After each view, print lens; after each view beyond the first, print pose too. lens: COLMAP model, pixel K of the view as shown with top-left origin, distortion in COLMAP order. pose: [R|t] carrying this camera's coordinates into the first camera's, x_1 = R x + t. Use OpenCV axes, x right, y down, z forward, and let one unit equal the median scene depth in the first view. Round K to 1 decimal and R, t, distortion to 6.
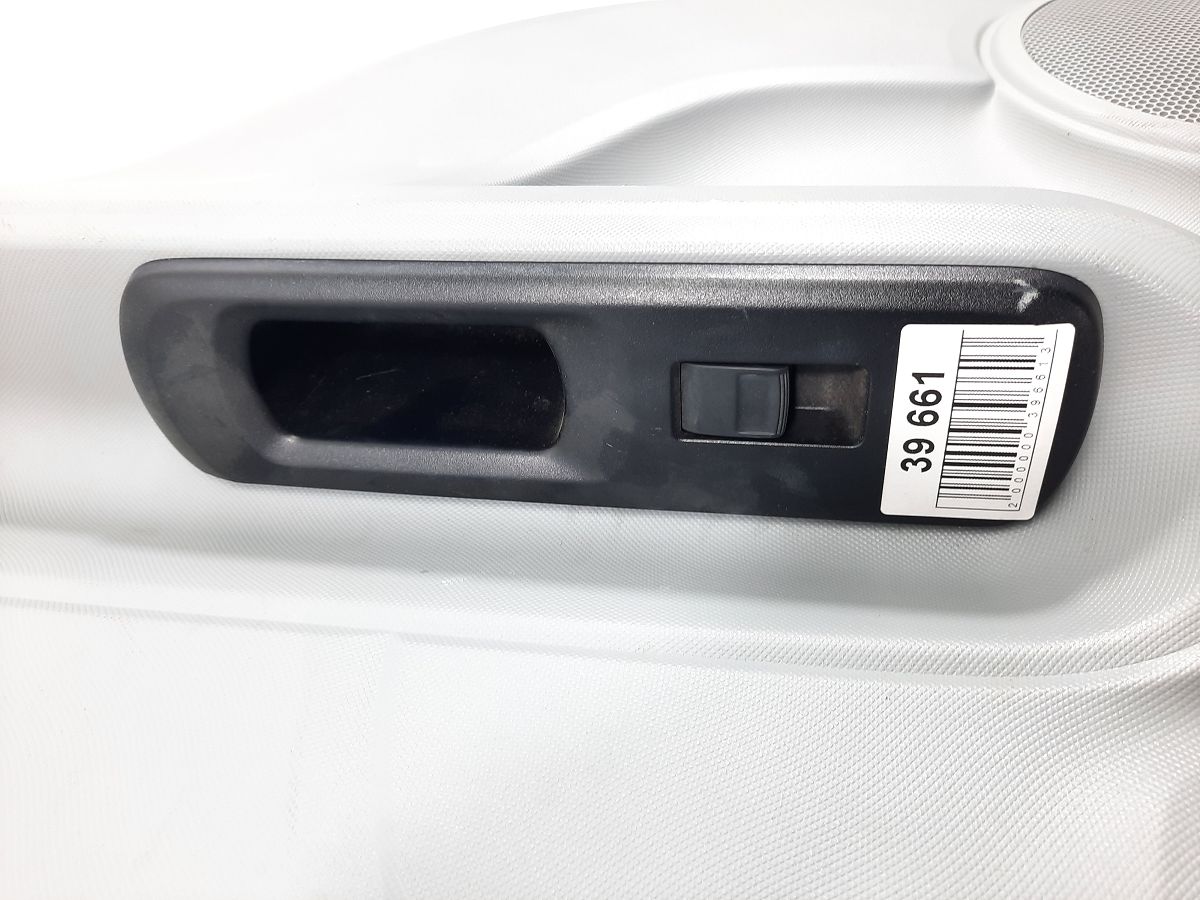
lens RADIAL K [[973.0, 0, 600.0], [0, 973.0, 450.0], [0, 0, 1]] dist [-0.005395, -0.012201]
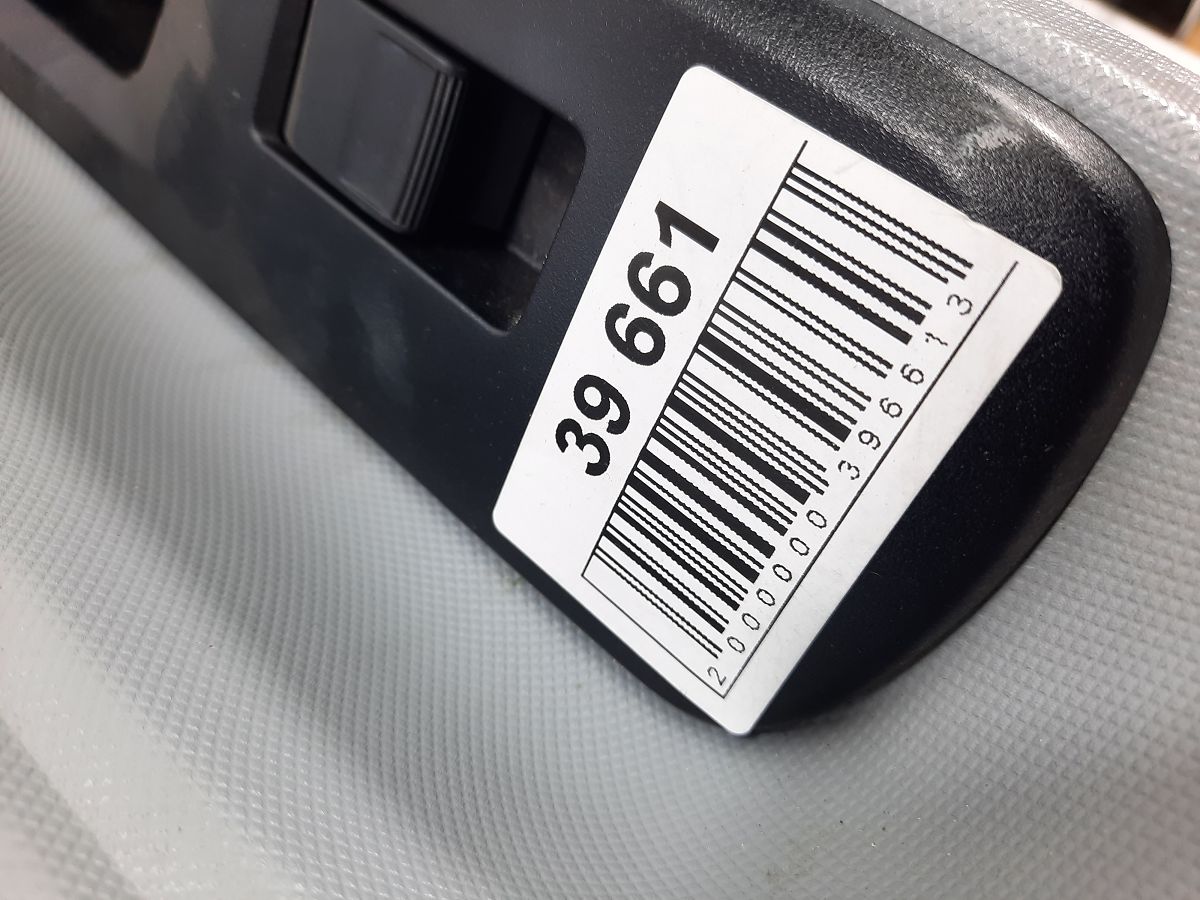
lens RADIAL K [[973.0, 0, 600.0], [0, 973.0, 450.0], [0, 0, 1]] dist [-0.005395, -0.012201]
pose [[0.781809, 0.595834, -0.183732, 0.428856], [-0.614809, 0.785739, -0.067998, 0.042265], [0.103850, 0.166121, 0.980622, 0.611273]]
